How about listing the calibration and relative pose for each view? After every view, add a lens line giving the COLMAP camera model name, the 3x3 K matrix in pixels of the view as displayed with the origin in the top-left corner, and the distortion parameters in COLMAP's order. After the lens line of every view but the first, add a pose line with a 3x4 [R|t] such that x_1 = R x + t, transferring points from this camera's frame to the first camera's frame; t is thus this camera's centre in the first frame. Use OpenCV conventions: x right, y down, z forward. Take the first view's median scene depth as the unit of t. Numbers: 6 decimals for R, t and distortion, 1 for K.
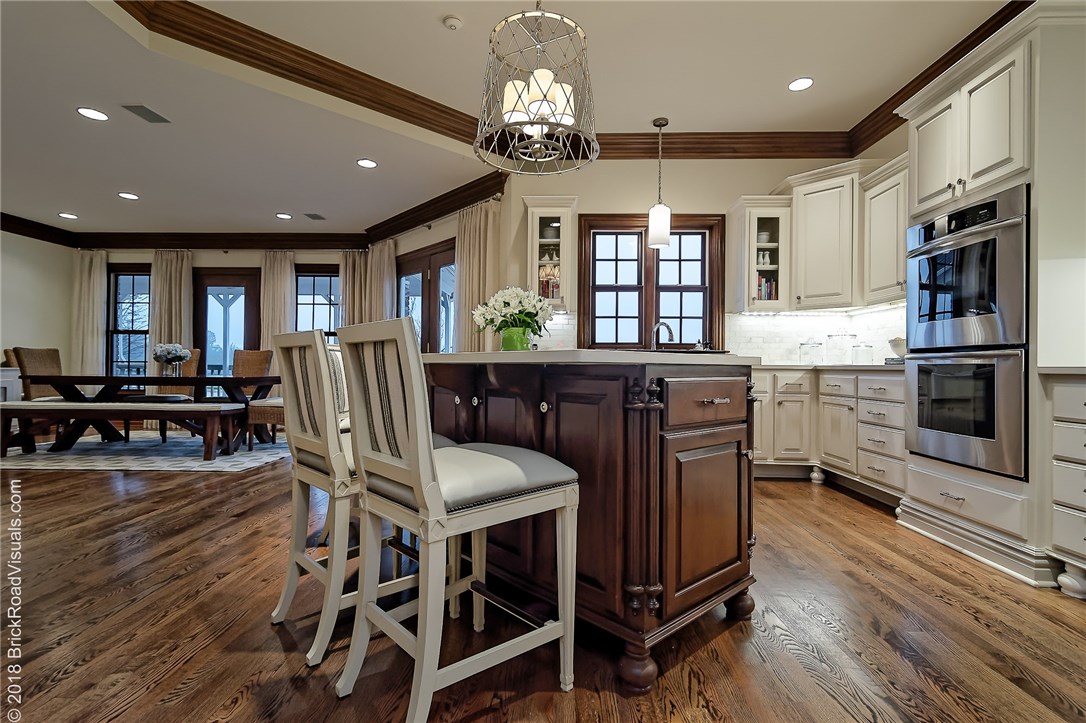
lens RADIAL K [[519.5, 0, 543.0], [0, 519.5, 363.5], [0, 0, 1]] dist [0.002831, 0.000346]
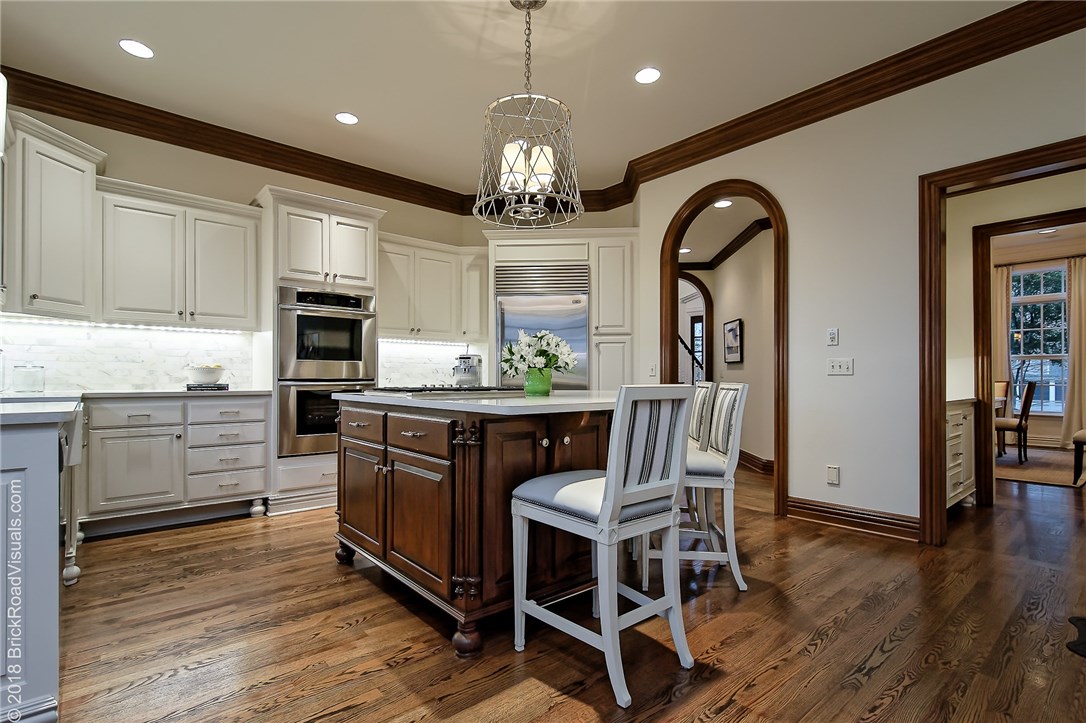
lens RADIAL K [[519.5, 0, 537.1], [0, 519.5, 366.7], [0, 0, 1]] dist [0.002831, 0.000346]
pose [[-0.672026, 0.003345, 0.740520, -0.394592], [-0.014738, 0.999731, -0.017891, -0.024482], [-0.740381, -0.022937, -0.671796, 0.794064]]
